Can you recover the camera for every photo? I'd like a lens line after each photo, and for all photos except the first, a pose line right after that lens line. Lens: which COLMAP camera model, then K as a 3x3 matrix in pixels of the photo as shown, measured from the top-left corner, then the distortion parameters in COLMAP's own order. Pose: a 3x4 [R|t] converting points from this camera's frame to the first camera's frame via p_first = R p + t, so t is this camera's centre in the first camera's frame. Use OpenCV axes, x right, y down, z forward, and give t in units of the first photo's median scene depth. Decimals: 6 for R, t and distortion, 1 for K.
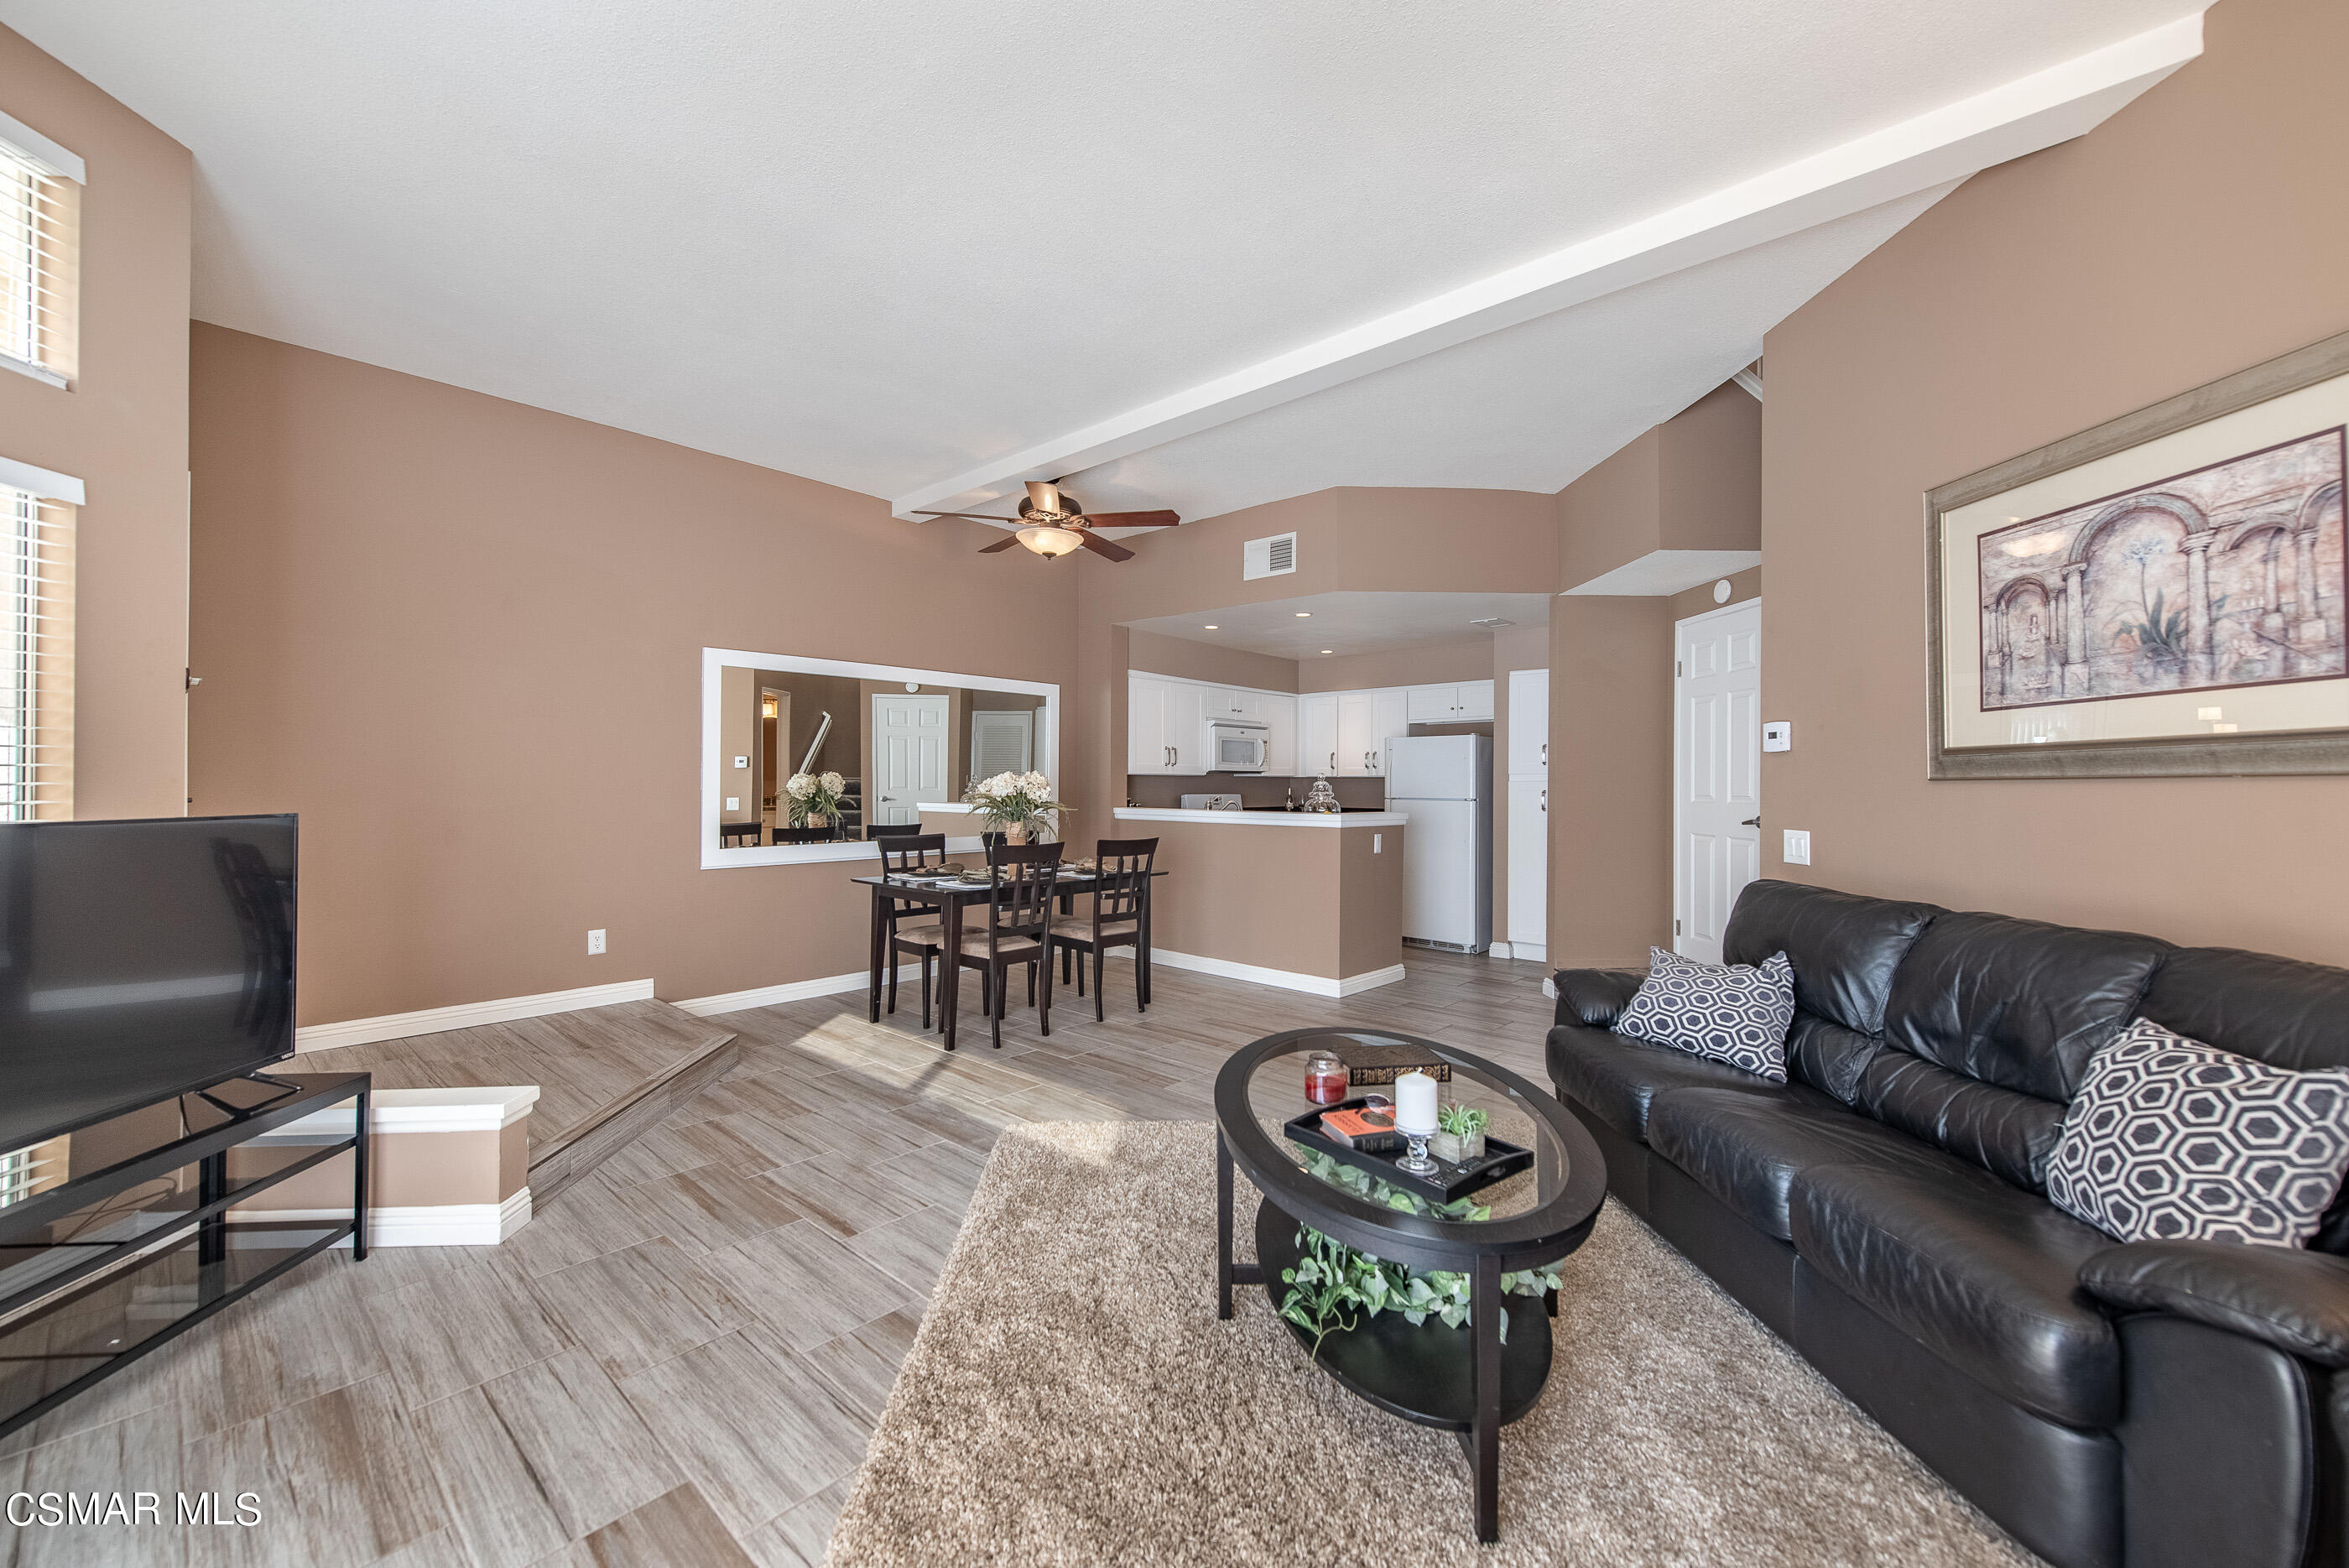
lens RADIAL K [[923.9, 0, 1181.4], [0, 923.9, 795.1], [0, 0, 1]] dist [0.011514, -0.005096]
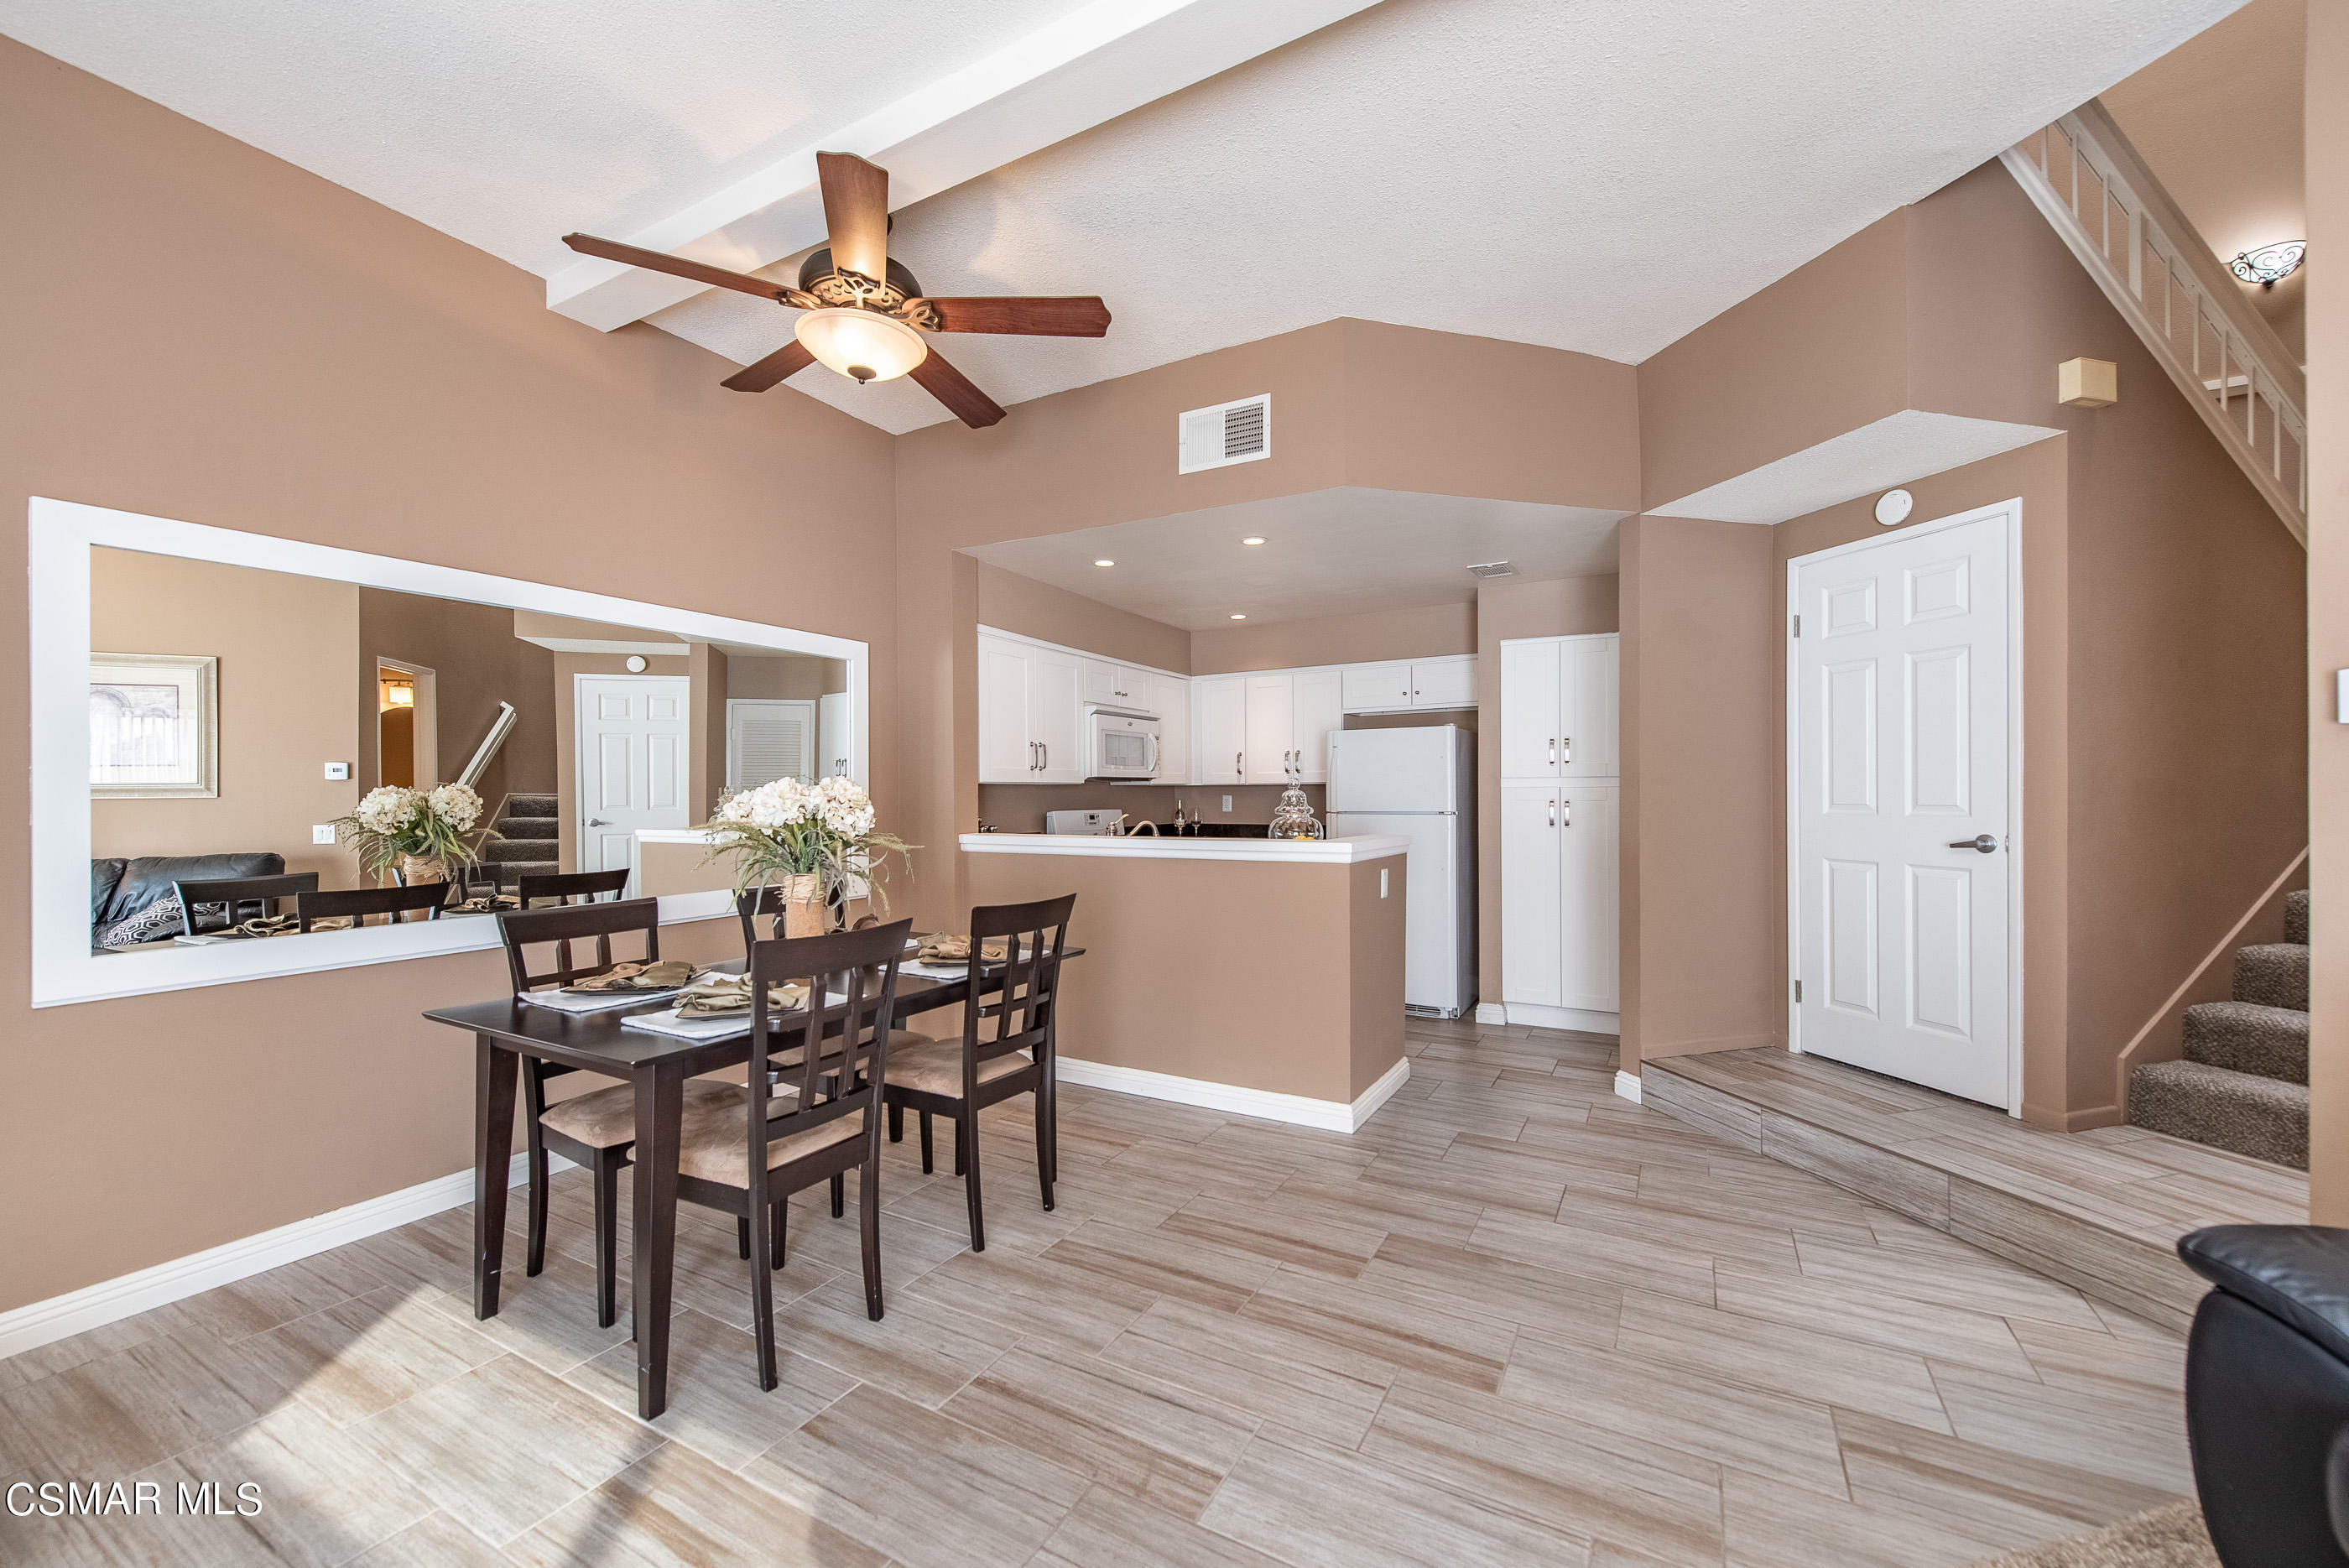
lens RADIAL K [[923.9, 0, 1181.4], [0, 923.9, 795.1], [0, 0, 1]] dist [0.011514, -0.005096]
pose [[0.974468, -0.012068, 0.224203, -0.086371], [0.014632, 0.999845, -0.009779, -0.006996], [-0.224051, 0.012810, 0.974493, 0.435673]]
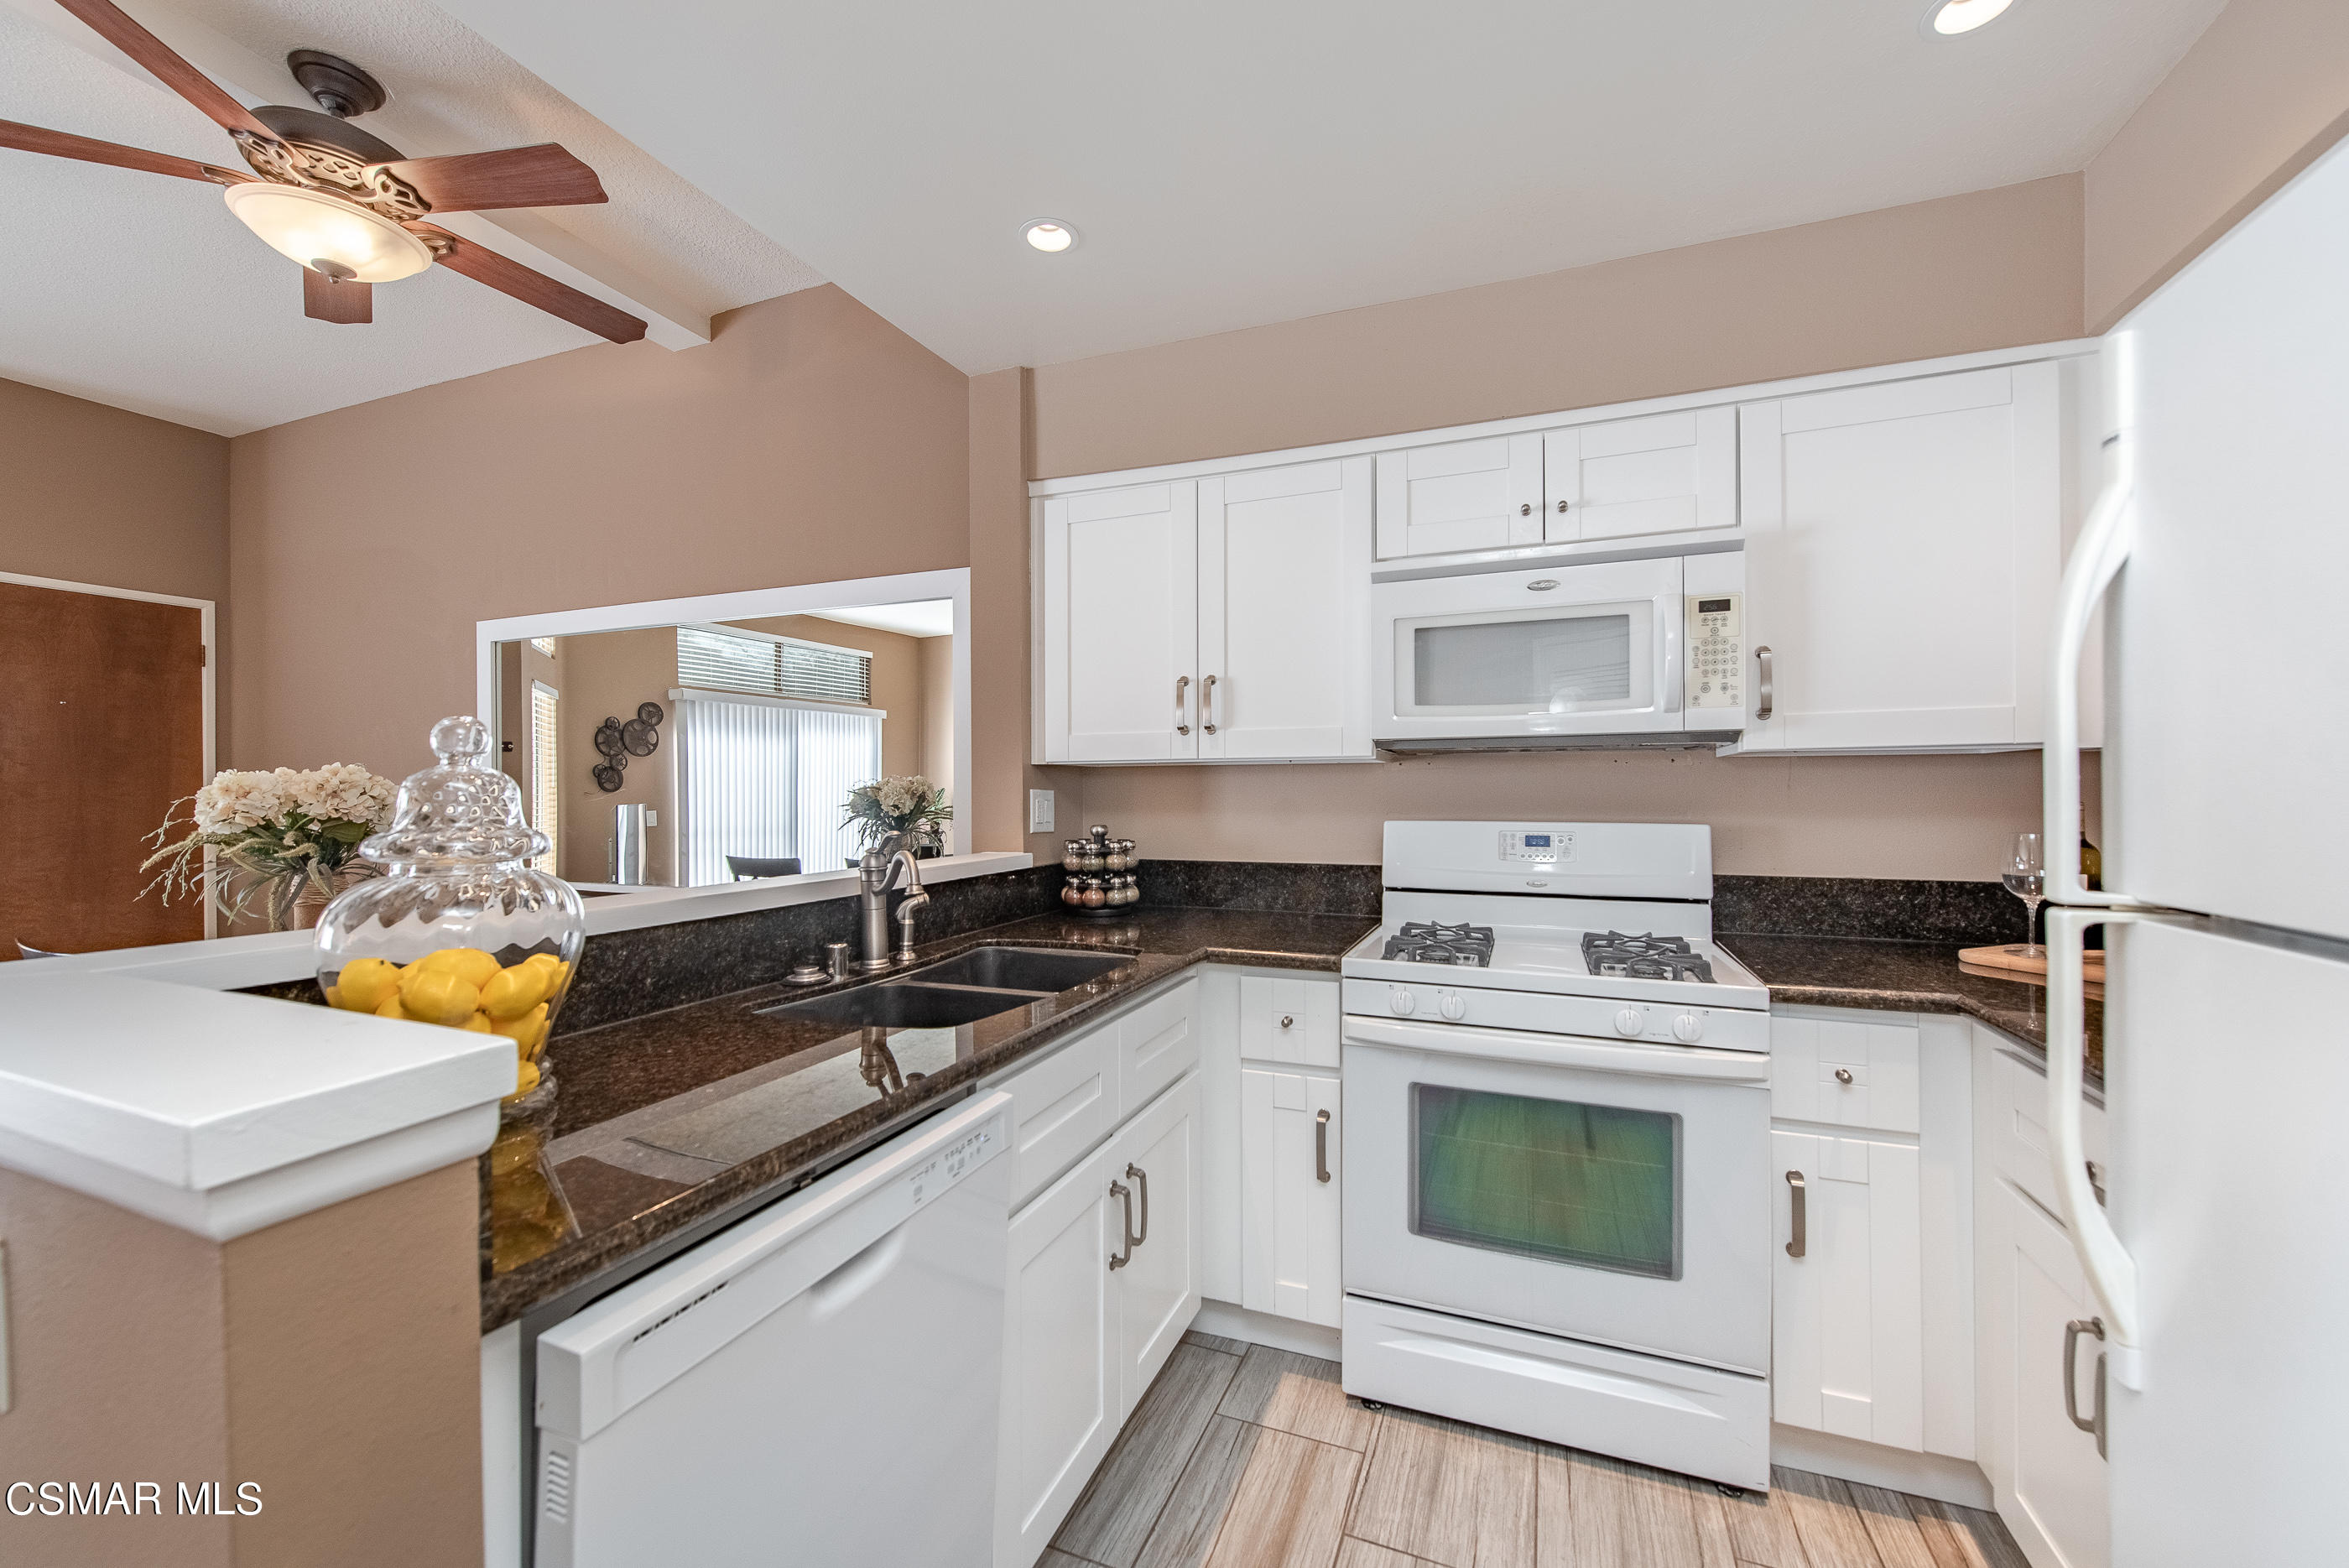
lens RADIAL K [[916.6, 0, 1186.2], [0, 916.6, 793.6], [0, 0, 1]] dist [0.001104, -0.000348]
pose [[0.355161, -0.006931, -0.934780, 0.412162], [-0.006828, 0.999927, -0.010008, -0.009394], [0.934780, 0.009937, 0.355087, 1.232172]]
